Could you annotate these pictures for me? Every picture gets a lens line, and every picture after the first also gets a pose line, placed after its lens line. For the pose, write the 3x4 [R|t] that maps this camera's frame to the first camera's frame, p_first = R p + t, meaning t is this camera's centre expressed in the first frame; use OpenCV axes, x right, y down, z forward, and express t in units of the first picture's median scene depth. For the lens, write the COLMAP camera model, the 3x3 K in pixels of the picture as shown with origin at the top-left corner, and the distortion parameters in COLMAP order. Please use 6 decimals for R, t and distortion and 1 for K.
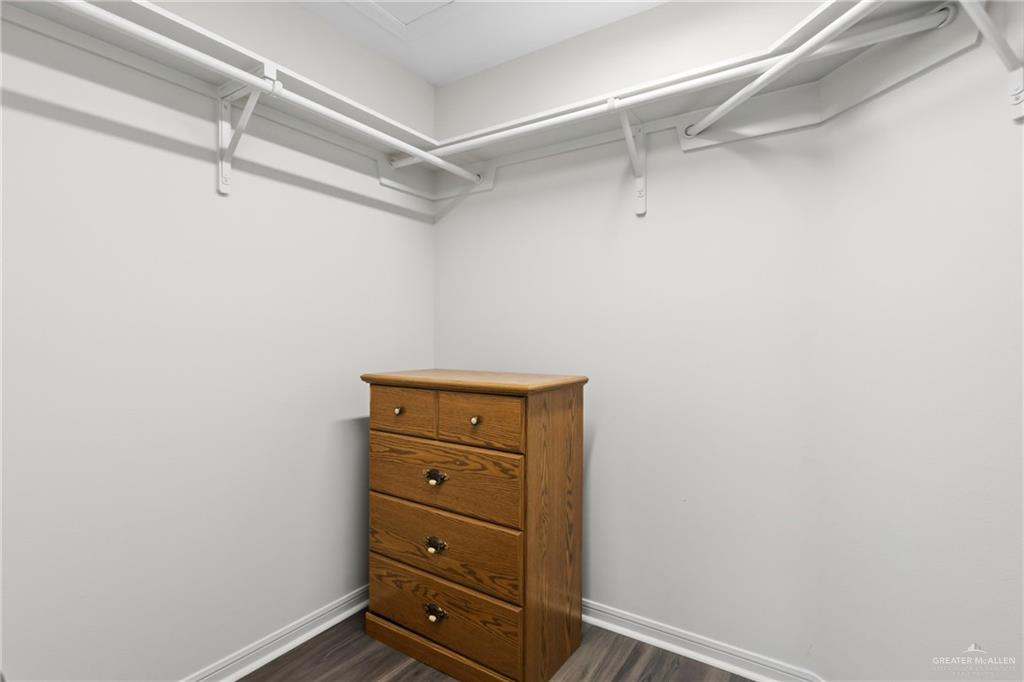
lens RADIAL K [[494.7, 0, 511.6], [0, 494.7, 339.1], [0, 0, 1]] dist [-0.009878, -0.000584]
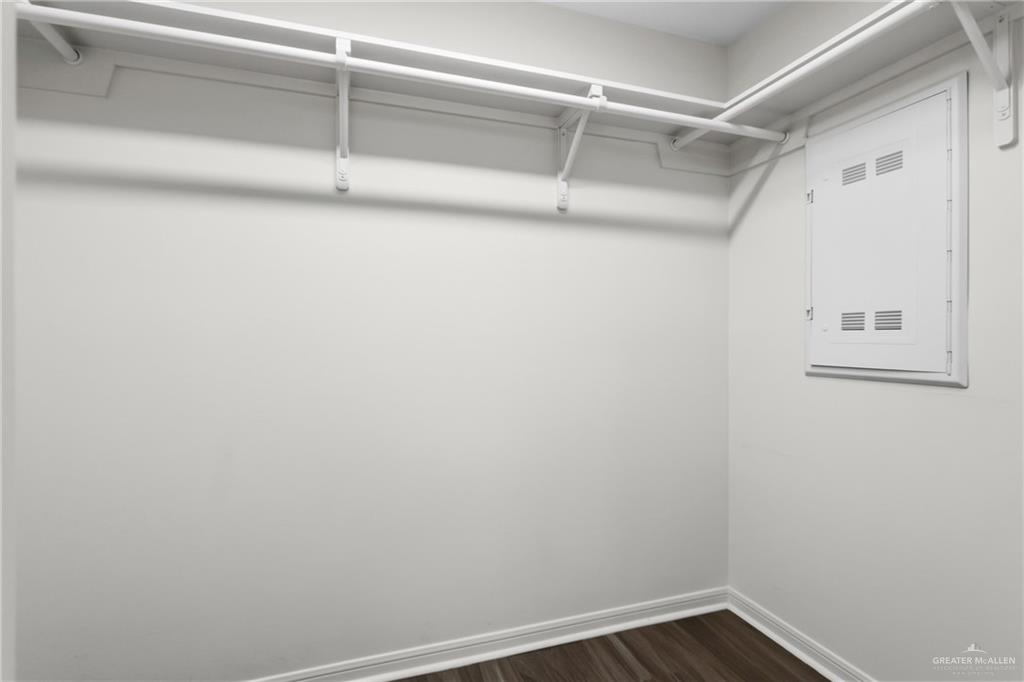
lens RADIAL K [[494.7, 0, 514.4], [0, 494.7, 342.7], [0, 0, 1]] dist [-0.009878, -0.000584]
pose [[0.794070, 0.003906, -0.607813, 0.071606], [0.001174, 0.999968, 0.007960, 0.000063], [0.607825, -0.007034, 0.794040, 0.107087]]
